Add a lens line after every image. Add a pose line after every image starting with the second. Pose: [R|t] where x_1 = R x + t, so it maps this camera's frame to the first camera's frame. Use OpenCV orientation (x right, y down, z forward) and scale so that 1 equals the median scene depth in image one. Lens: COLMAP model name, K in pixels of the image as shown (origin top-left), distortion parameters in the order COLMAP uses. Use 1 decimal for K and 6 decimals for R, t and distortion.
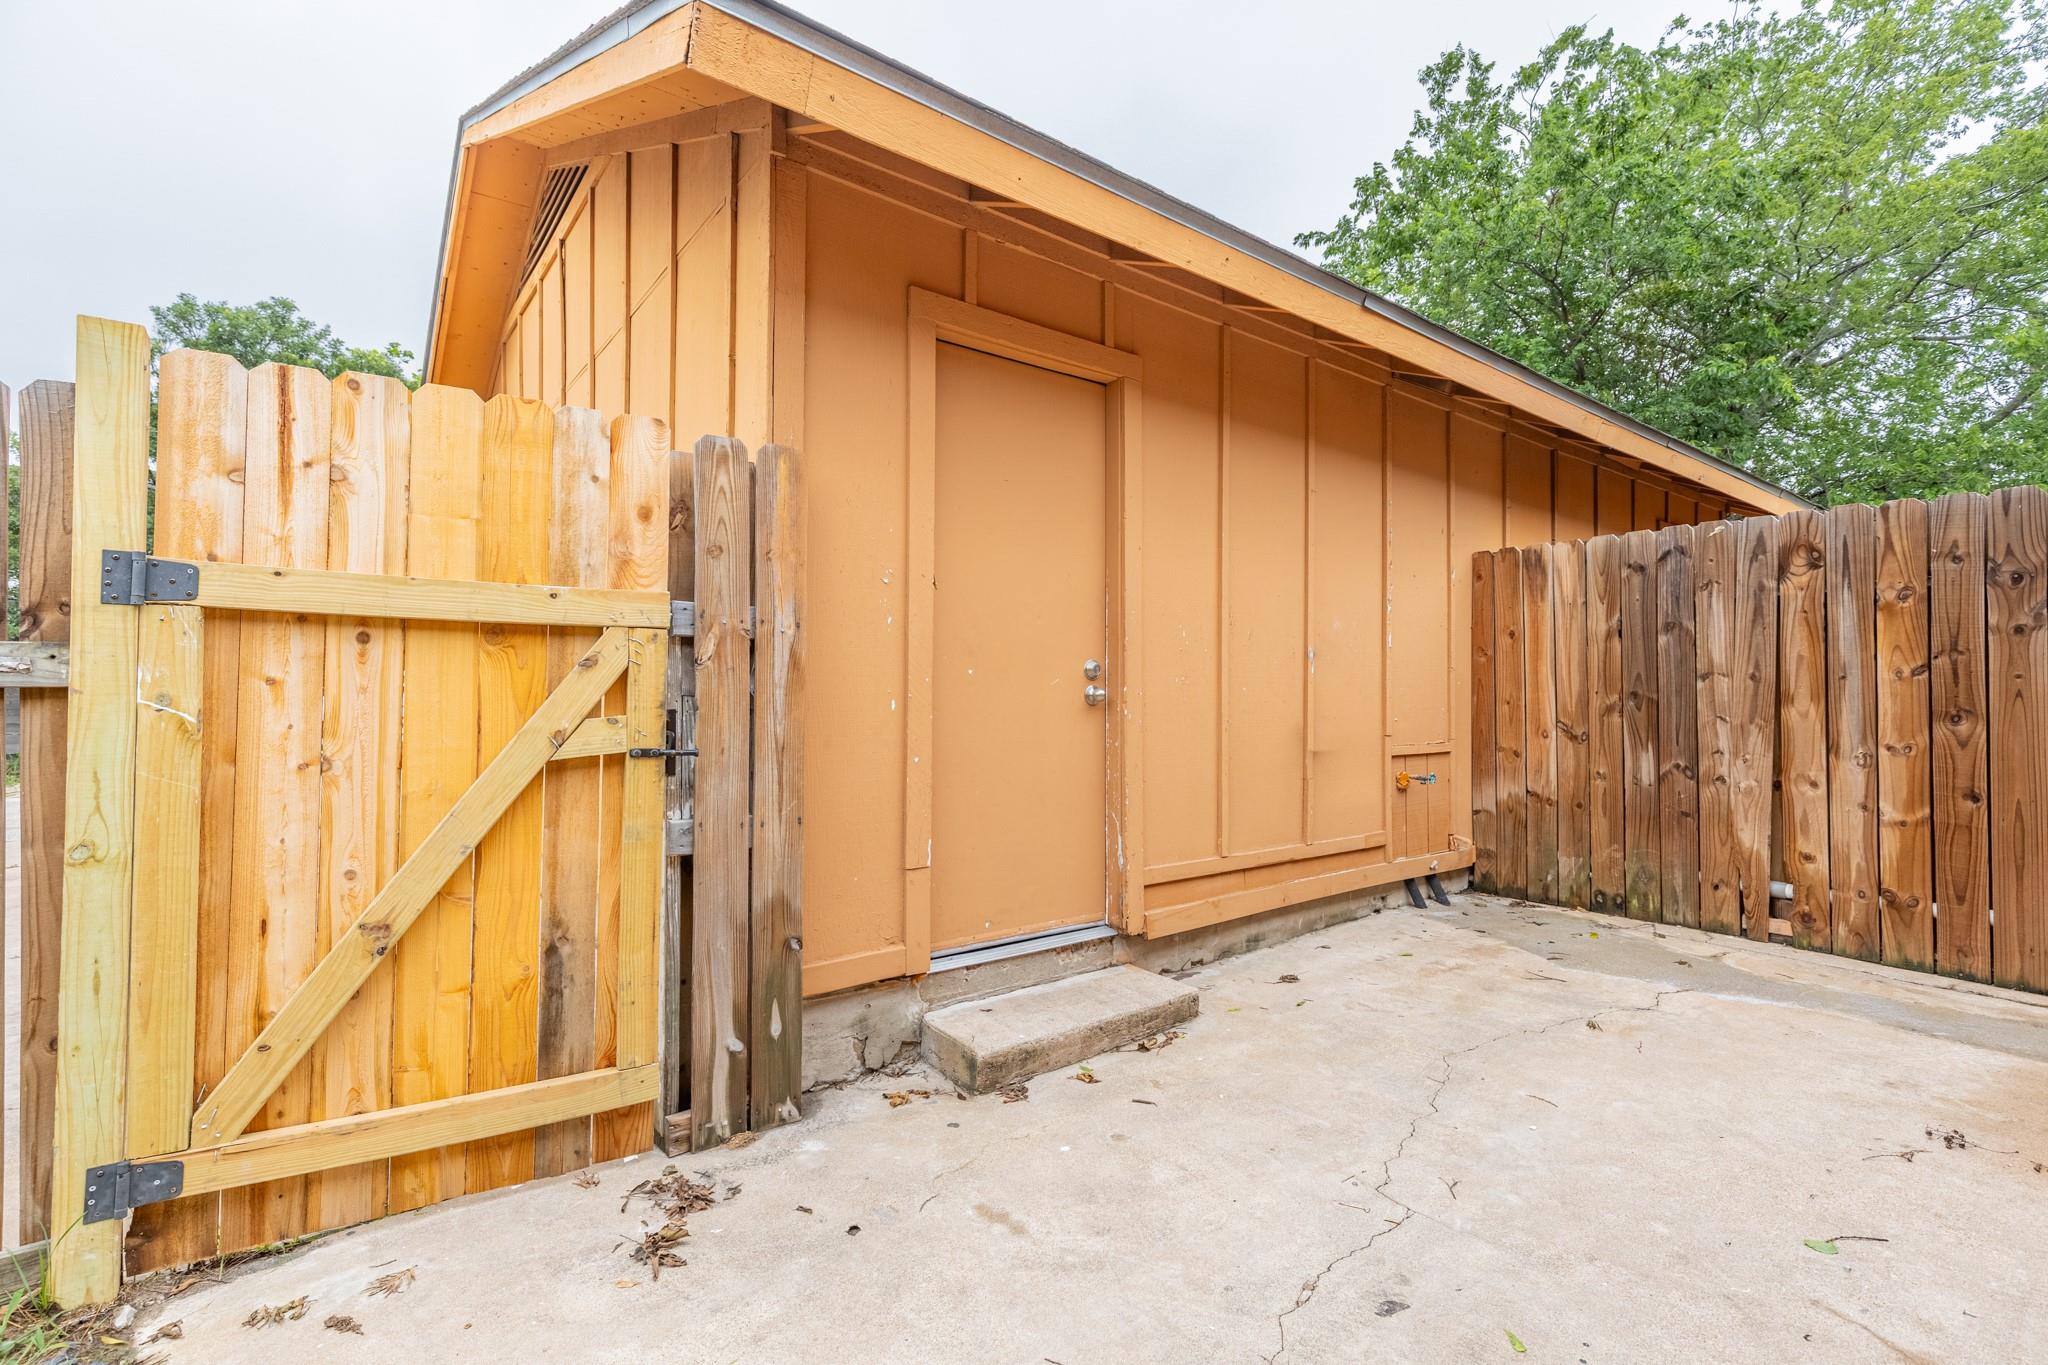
lens RADIAL K [[925.6, 0, 1029.7], [0, 925.6, 685.1], [0, 0, 1]] dist [0.012503, -0.002664]
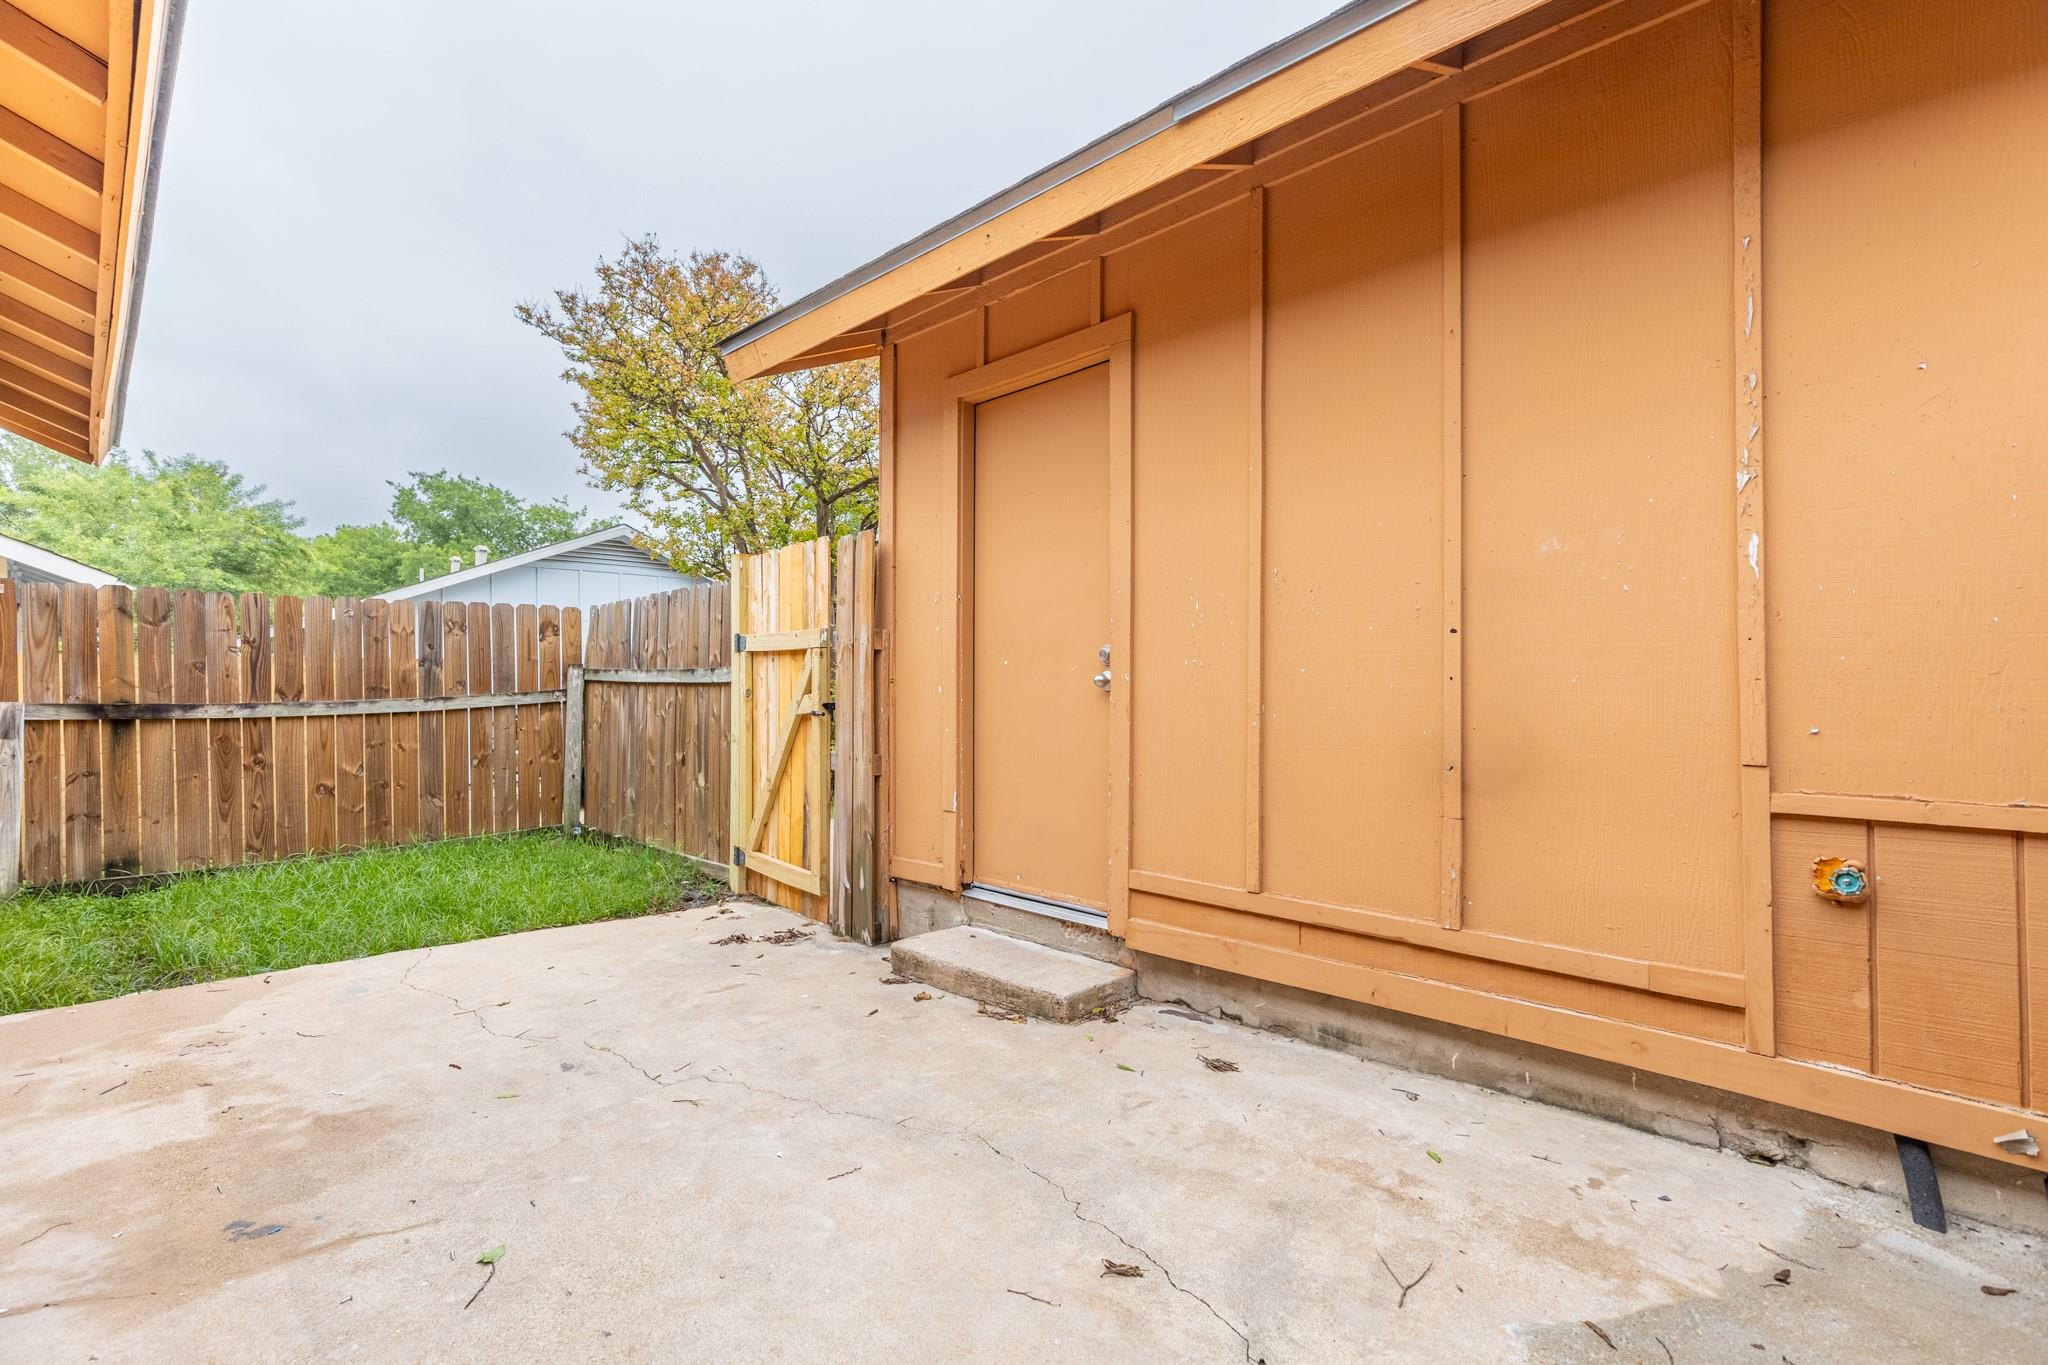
lens RADIAL K [[925.6, 0, 1028.2], [0, 925.6, 685.6], [0, 0, 1]] dist [0.012503, -0.002664]
pose [[0.132630, -0.006911, -0.991142, 1.188740], [0.010382, 0.999931, -0.005583, 0.023012], [0.991111, -0.009549, 0.132692, 0.908431]]
